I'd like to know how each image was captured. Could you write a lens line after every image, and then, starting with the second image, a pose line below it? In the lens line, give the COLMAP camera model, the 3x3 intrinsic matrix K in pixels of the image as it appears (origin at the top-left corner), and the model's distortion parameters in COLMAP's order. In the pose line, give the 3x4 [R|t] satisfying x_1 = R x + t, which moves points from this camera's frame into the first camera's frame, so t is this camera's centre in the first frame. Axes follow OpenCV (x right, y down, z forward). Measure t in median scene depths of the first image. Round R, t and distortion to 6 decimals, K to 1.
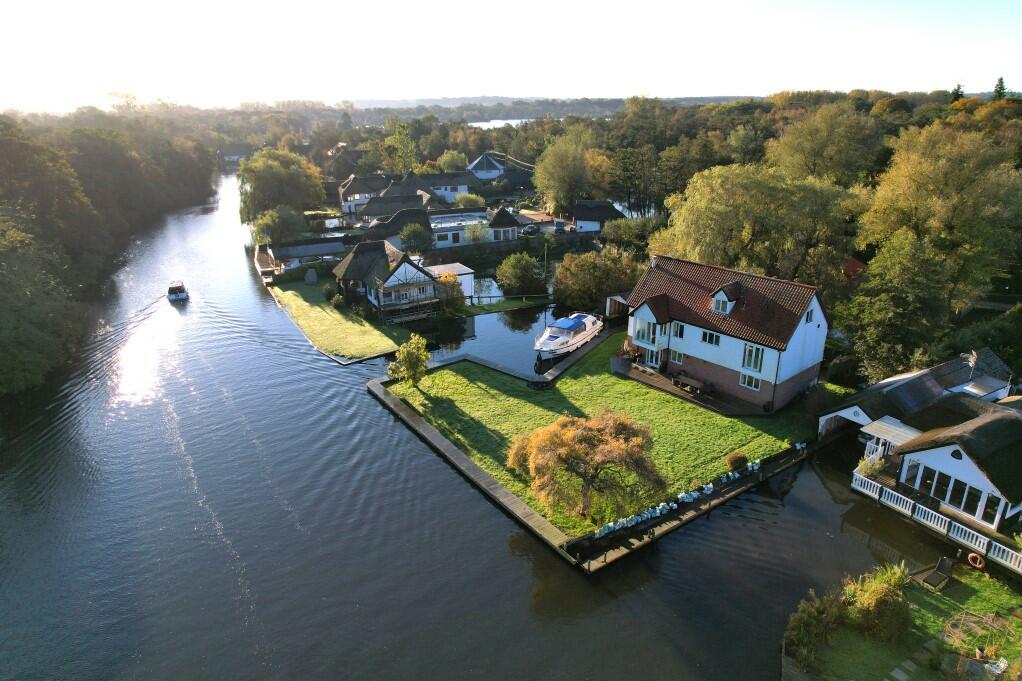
lens RADIAL K [[651.3, 0, 512.7], [0, 651.3, 346.0], [0, 0, 1]] dist [-0.071404, 0.061047]
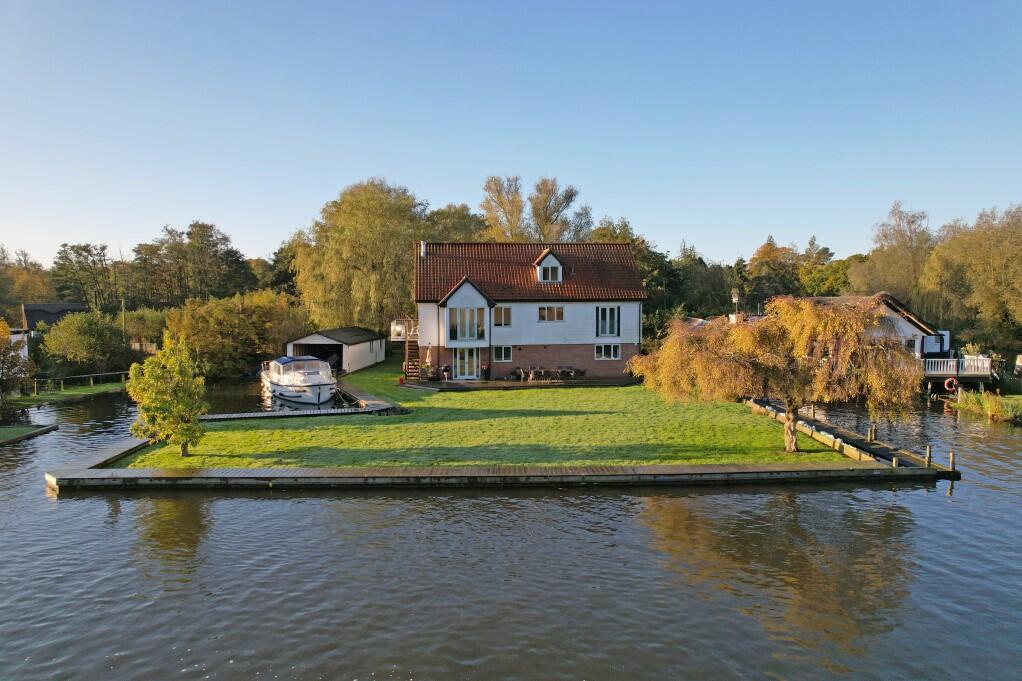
lens RADIAL K [[651.3, 0, 512.7], [0, 651.3, 346.0], [0, 0, 1]] dist [-0.071404, 0.061047]
pose [[0.558206, -0.060147, 0.827520, -0.402715], [0.301887, 0.943730, -0.135045, 0.123767], [-0.772833, 0.325201, 0.544953, 0.621926]]
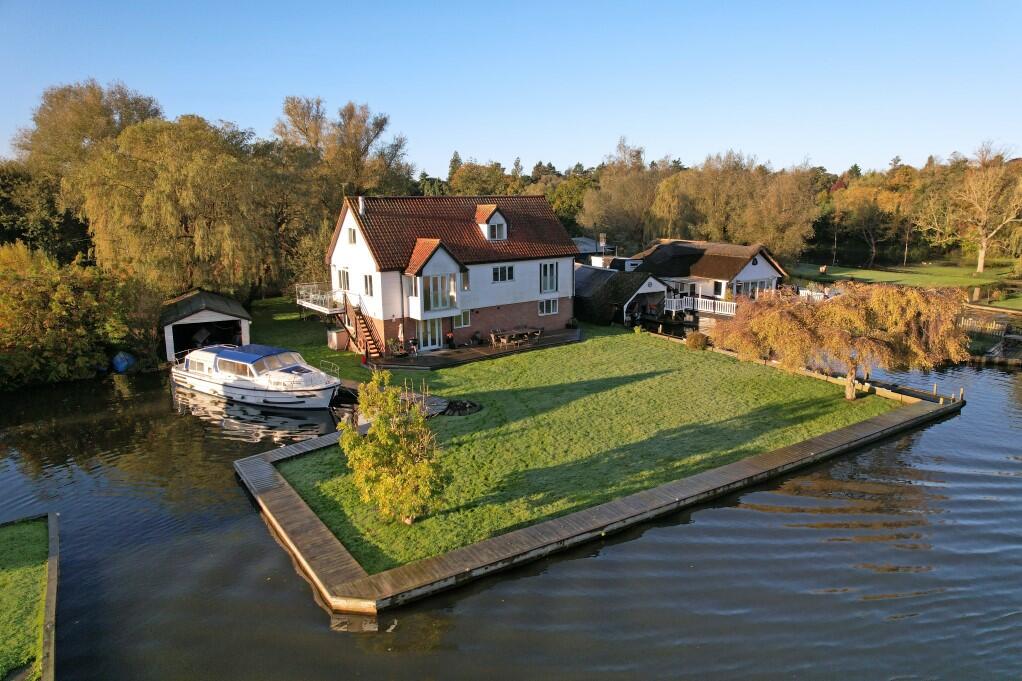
lens RADIAL K [[651.3, 0, 512.7], [0, 651.3, 346.0], [0, 0, 1]] dist [-0.071404, 0.061047]
pose [[0.061841, -0.213351, 0.975016, -0.496278], [0.368312, 0.912818, 0.176381, -0.068779], [-0.927643, 0.348202, 0.135029, 0.933732]]
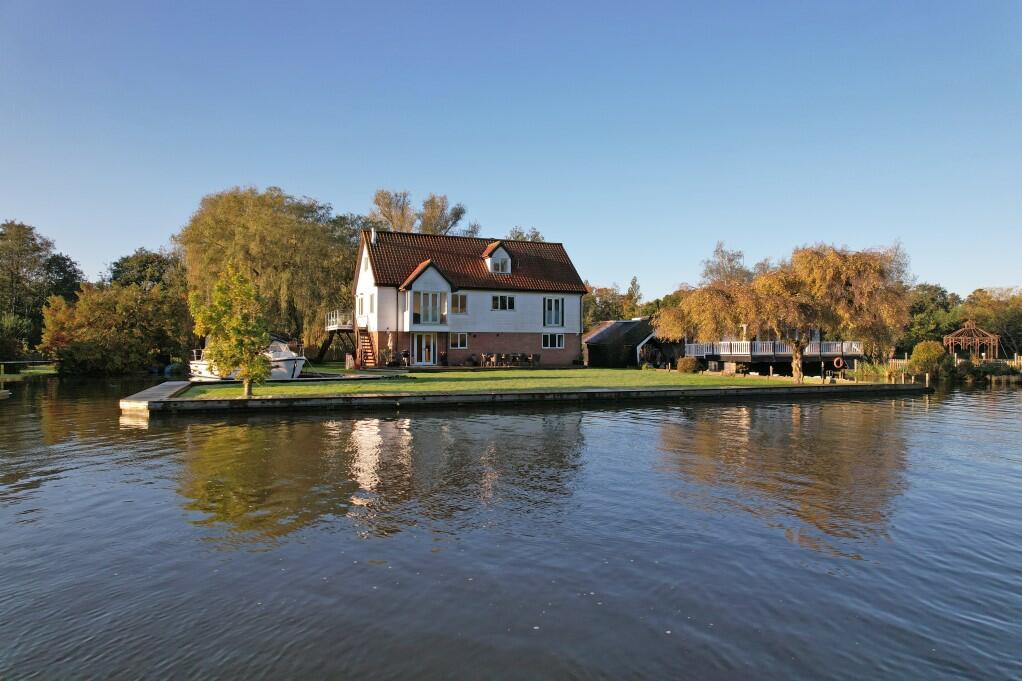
lens RADIAL K [[651.3, 0, 512.7], [0, 651.3, 346.0], [0, 0, 1]] dist [-0.071404, 0.061047]
pose [[0.290031, 0.004110, 0.957008, -0.505419], [0.341520, 0.933705, -0.107511, 0.137601], [-0.894006, 0.358019, 0.269400, 0.800722]]
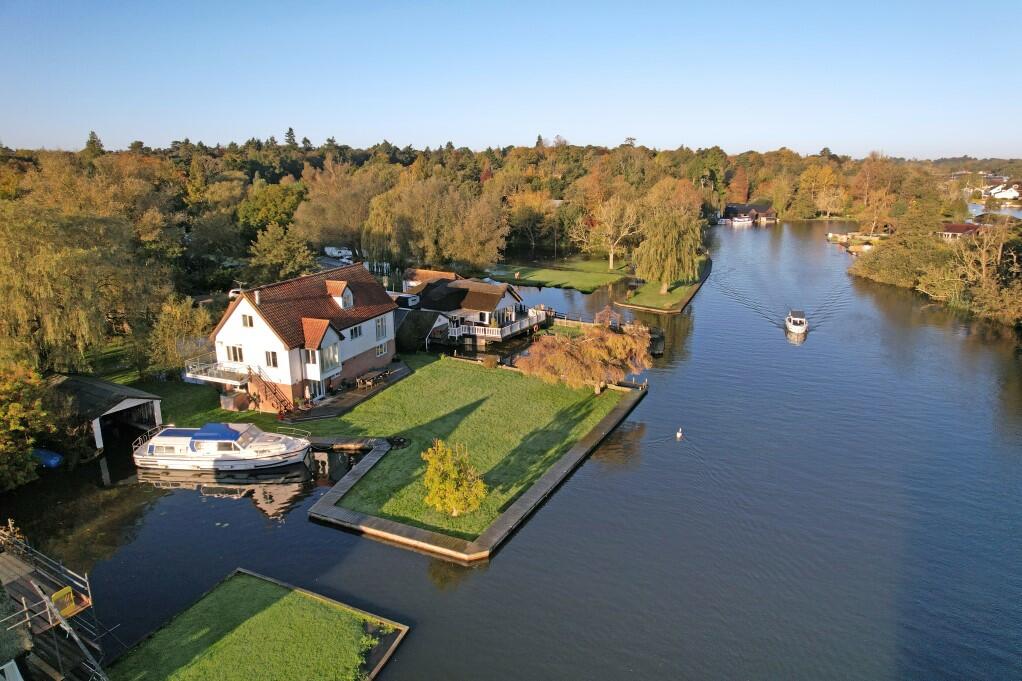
lens RADIAL K [[651.3, 0, 512.7], [0, 651.3, 346.0], [0, 0, 1]] dist [-0.071404, 0.061047]
pose [[-0.458079, -0.242371, 0.855231, -0.743408], [0.320737, 0.852232, 0.413315, -0.358198], [-0.829031, 0.463635, -0.312652, 1.155470]]
